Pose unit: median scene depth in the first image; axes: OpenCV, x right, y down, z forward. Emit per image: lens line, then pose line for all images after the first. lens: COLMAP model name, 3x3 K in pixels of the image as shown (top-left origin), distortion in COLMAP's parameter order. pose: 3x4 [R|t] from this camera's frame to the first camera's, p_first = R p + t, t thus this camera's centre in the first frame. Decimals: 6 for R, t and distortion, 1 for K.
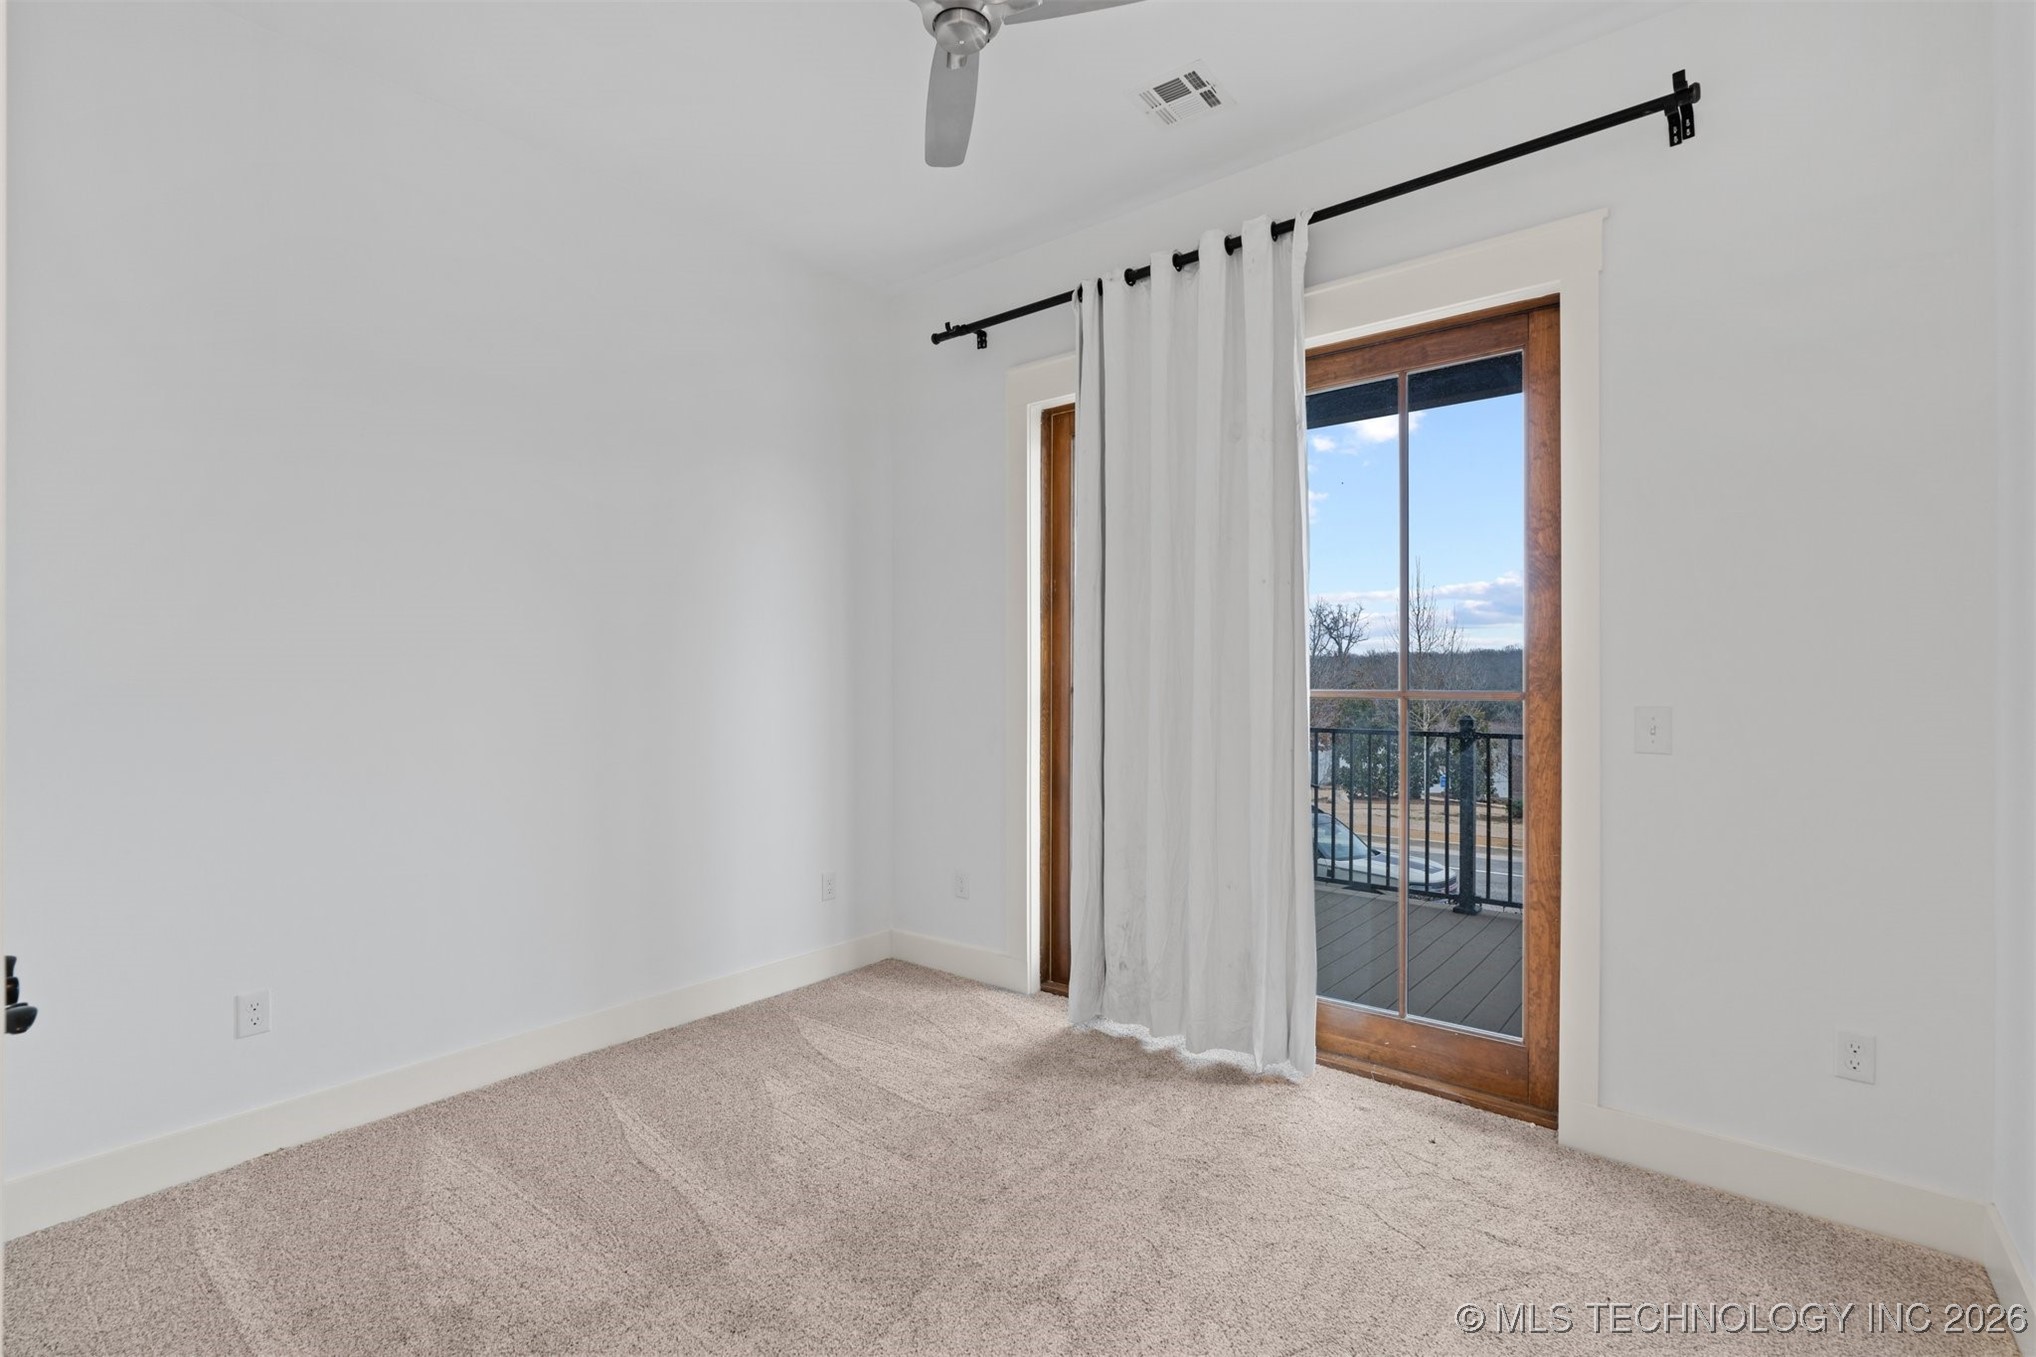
lens RADIAL K [[920.0, 0, 1012.7], [0, 920.0, 689.7], [0, 0, 1]] dist [-0.009112, 0.003209]
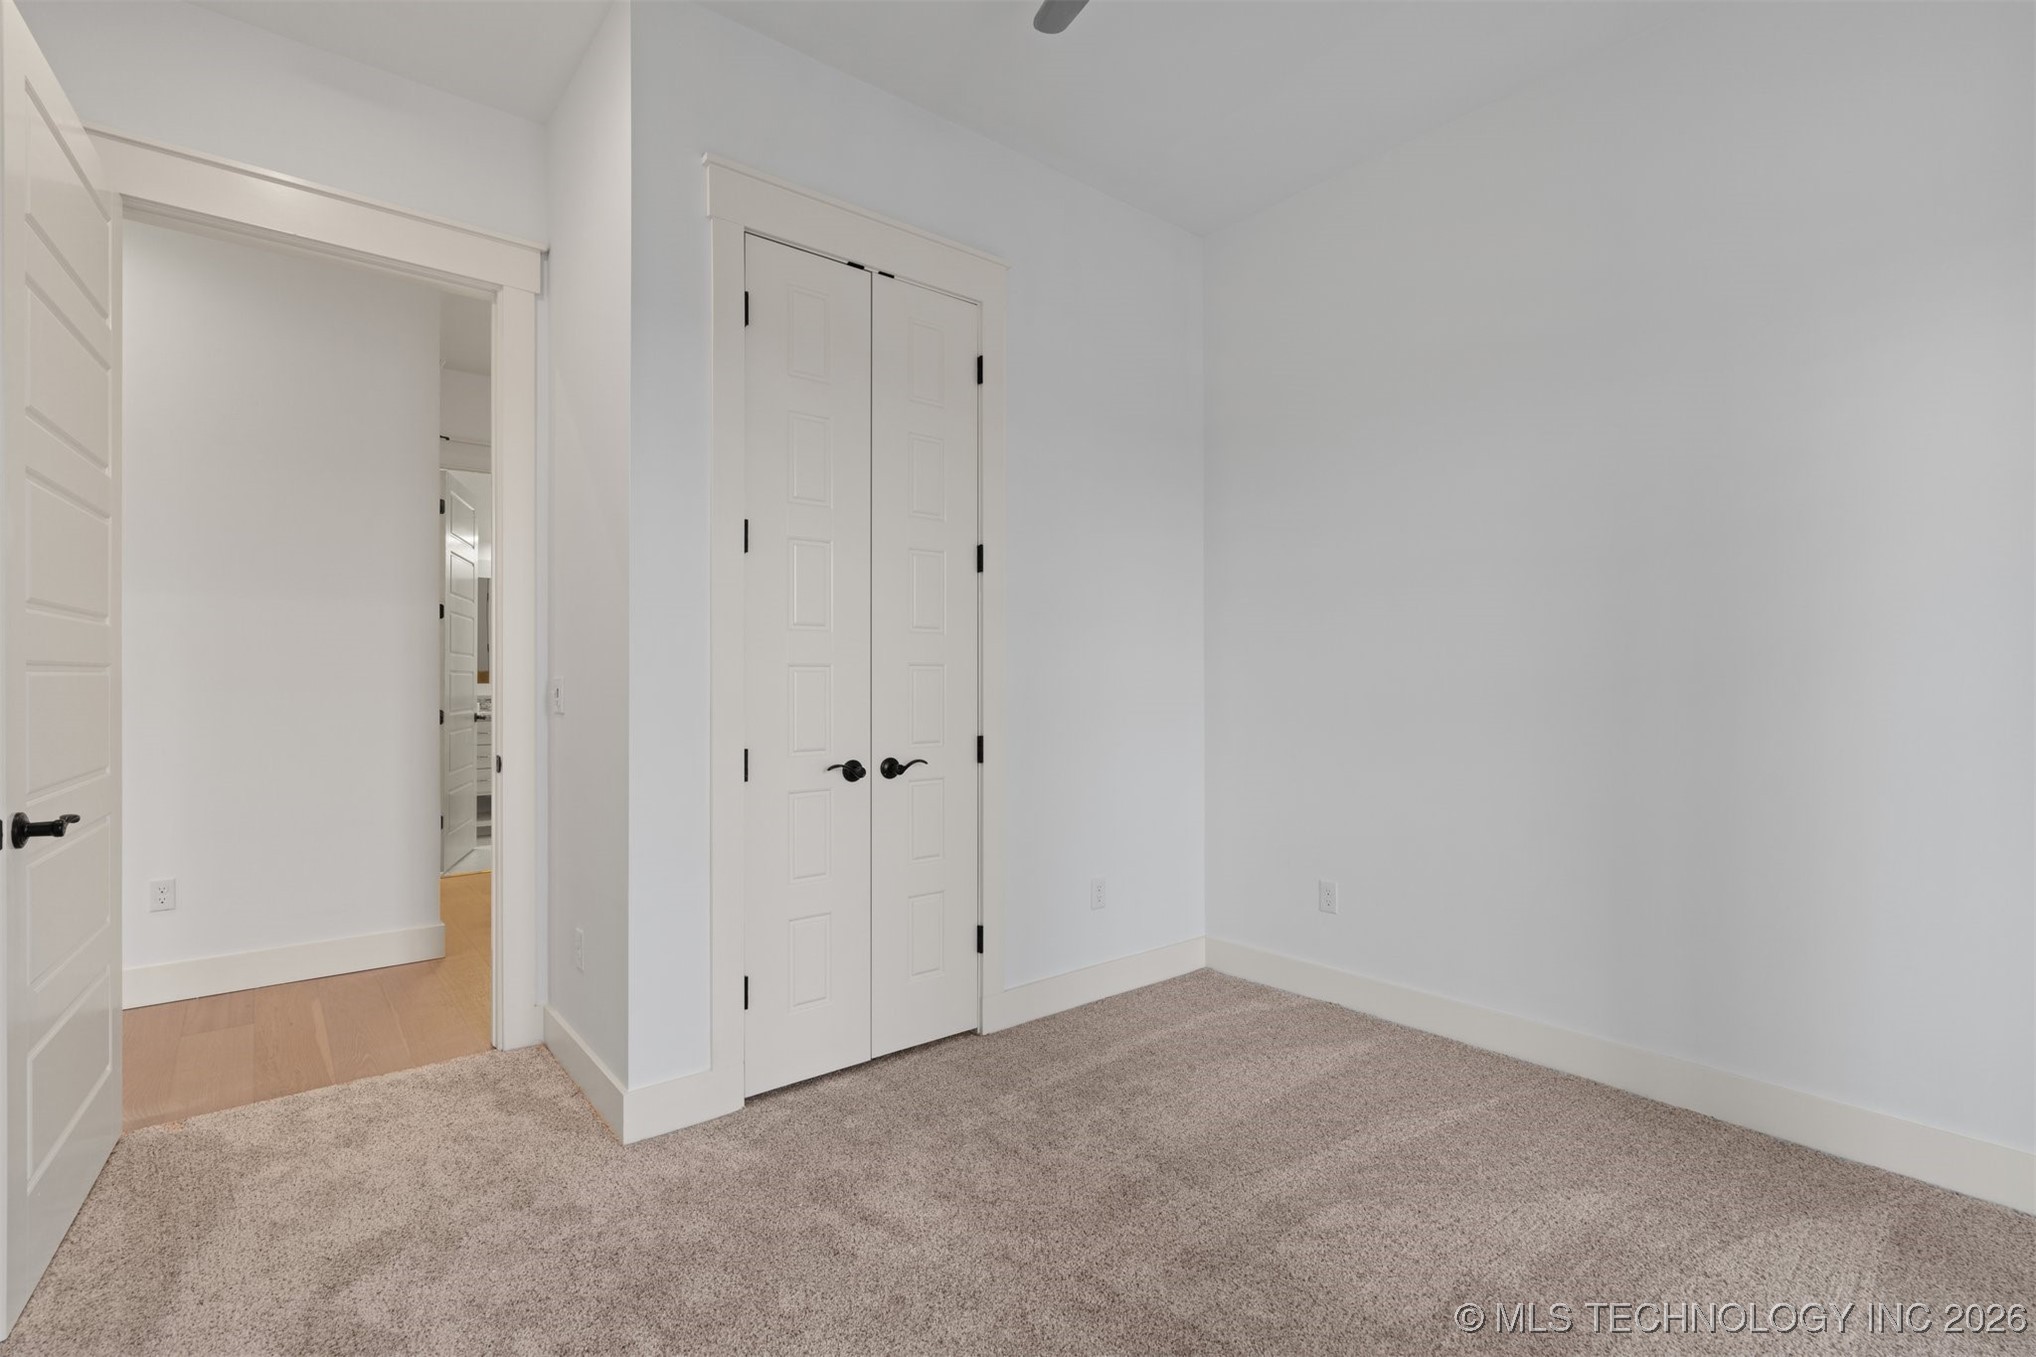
lens RADIAL K [[920.0, 0, 1025.0], [0, 920.0, 684.0], [0, 0, 1]] dist [-0.009112, 0.003209]
pose [[-0.221365, -0.002160, -0.975189, 0.633196], [0.004801, 0.999983, -0.003304, 0.026443], [0.975179, -0.005413, -0.221351, 0.841496]]
